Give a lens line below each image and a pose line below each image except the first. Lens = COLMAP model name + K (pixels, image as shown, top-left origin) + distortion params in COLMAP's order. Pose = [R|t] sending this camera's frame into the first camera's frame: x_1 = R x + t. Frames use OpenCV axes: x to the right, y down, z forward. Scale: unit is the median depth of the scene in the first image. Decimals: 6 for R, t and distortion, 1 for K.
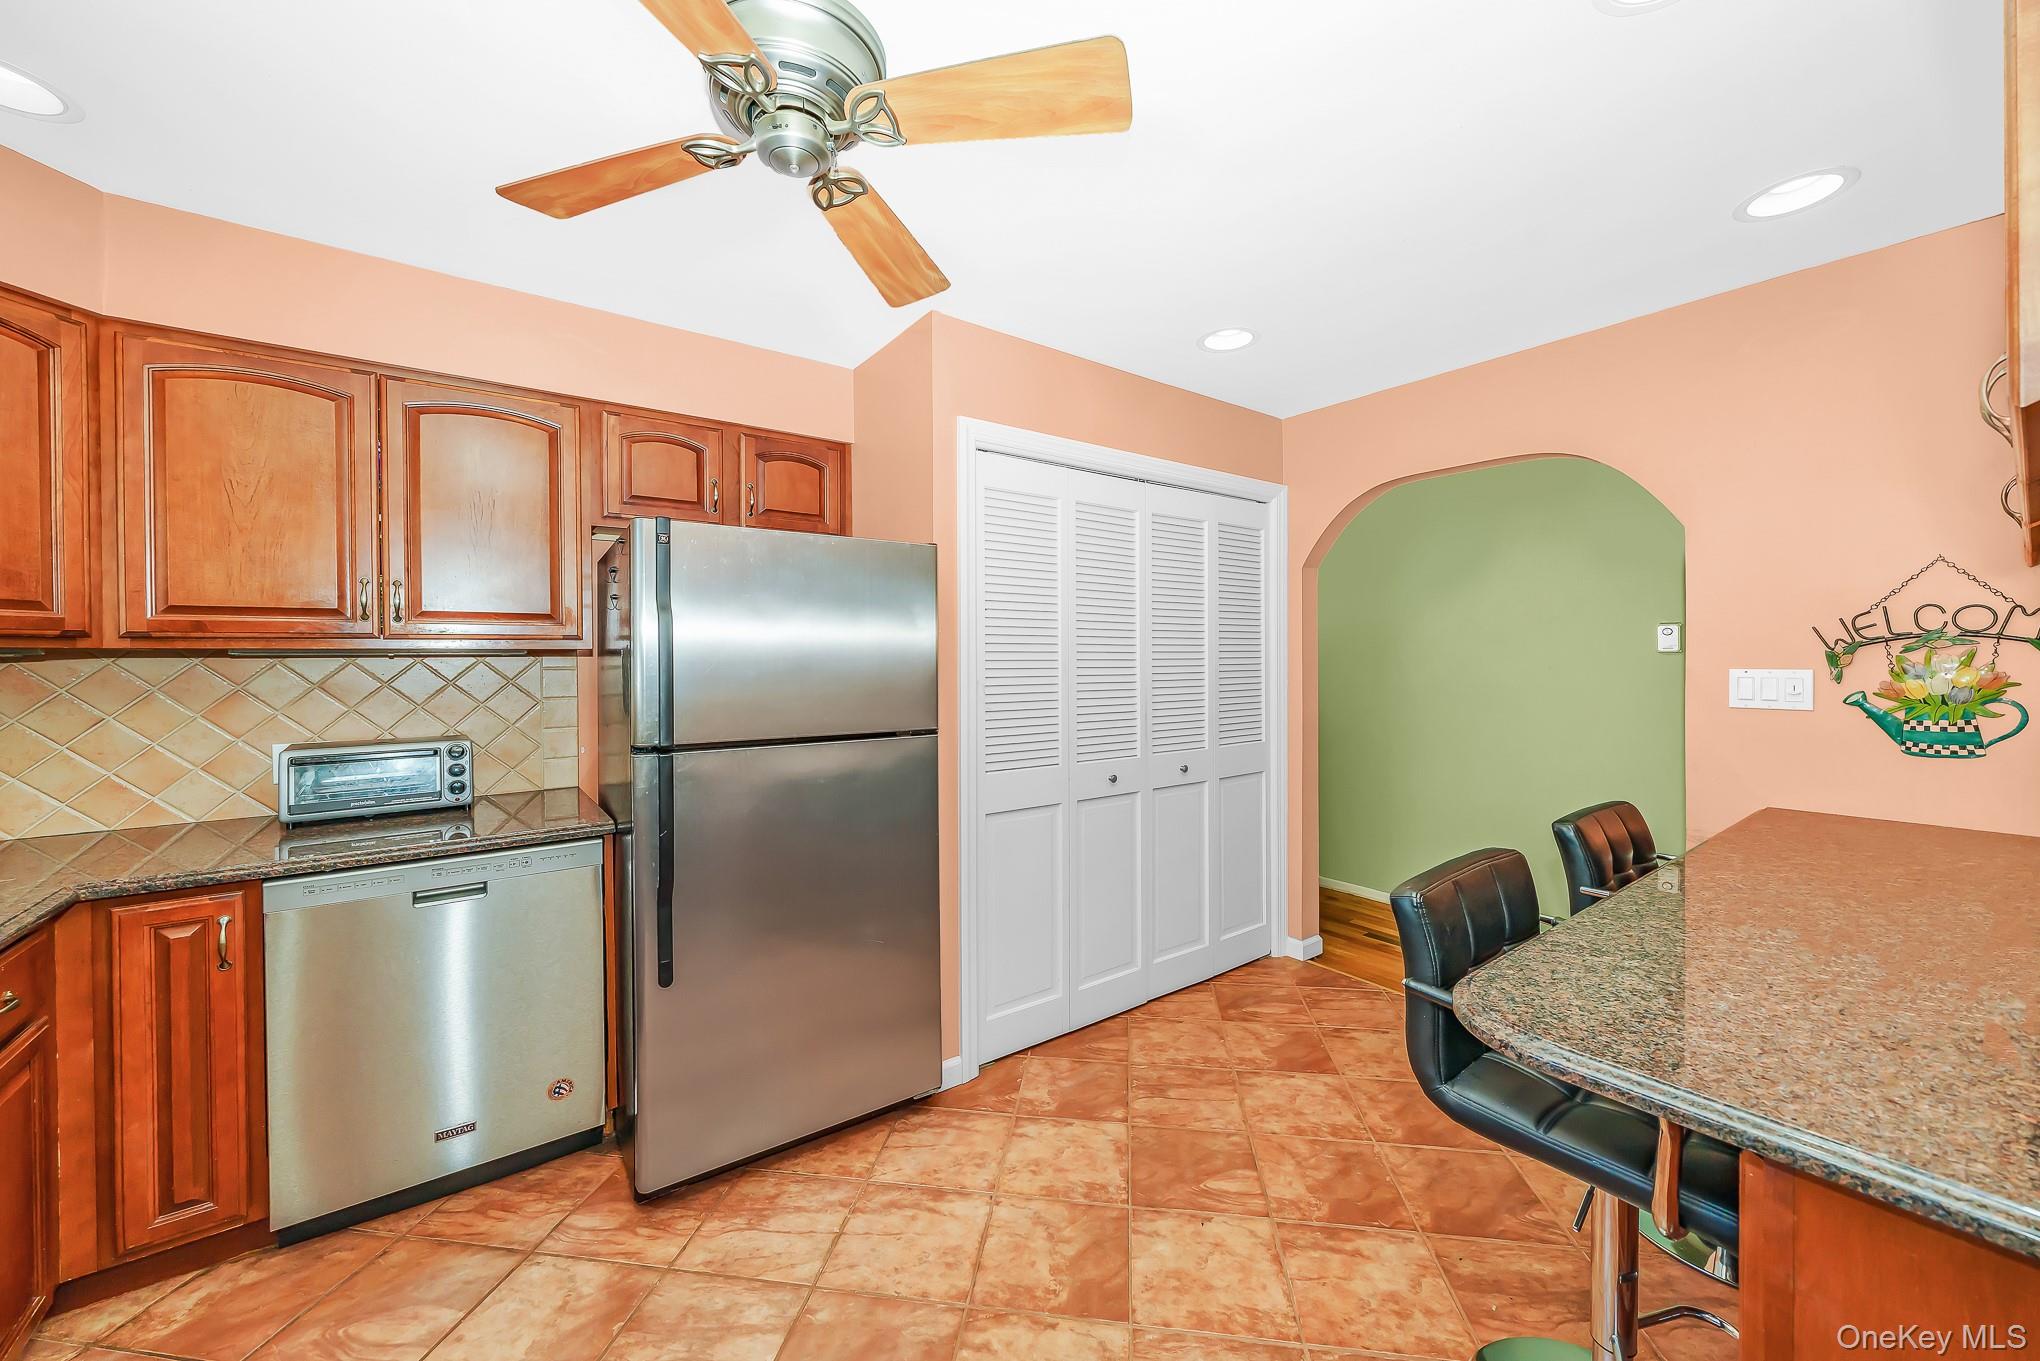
lens RADIAL K [[770.0, 0, 1012.5], [0, 770.0, 658.7], [0, 0, 1]] dist [-0.003250, -0.000148]
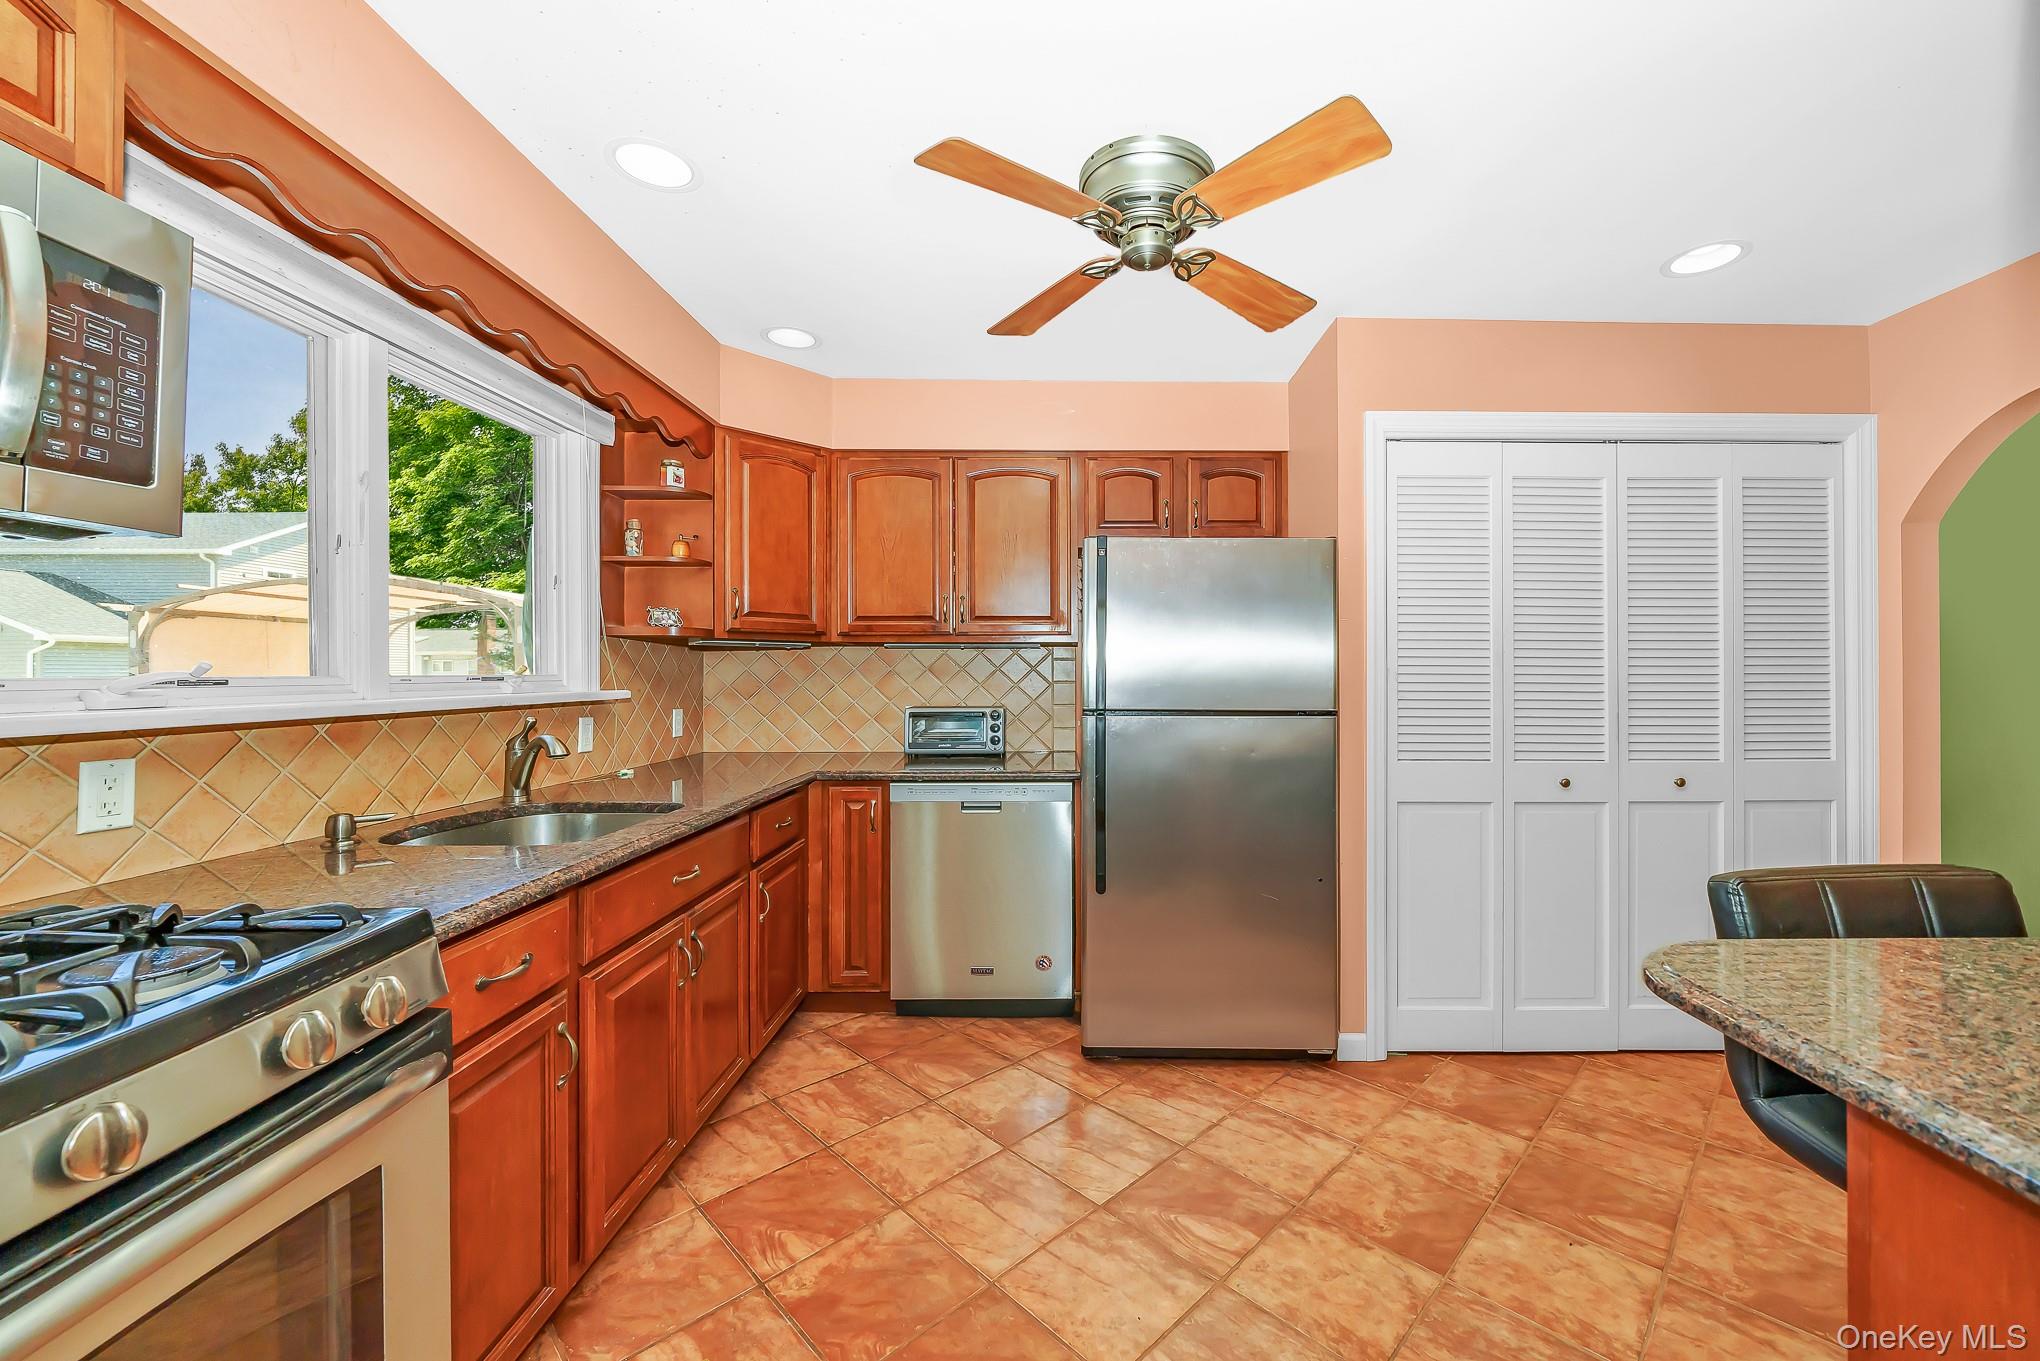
lens RADIAL K [[760.6, 0, 1007.8], [0, 760.6, 669.1], [0, 0, 1]] dist [-0.003406, -0.000176]
pose [[0.784611, 0.015229, -0.619801, 0.216293], [-0.014427, 0.999876, 0.006303, 0.036453], [0.619821, 0.003996, 0.784733, -0.113596]]
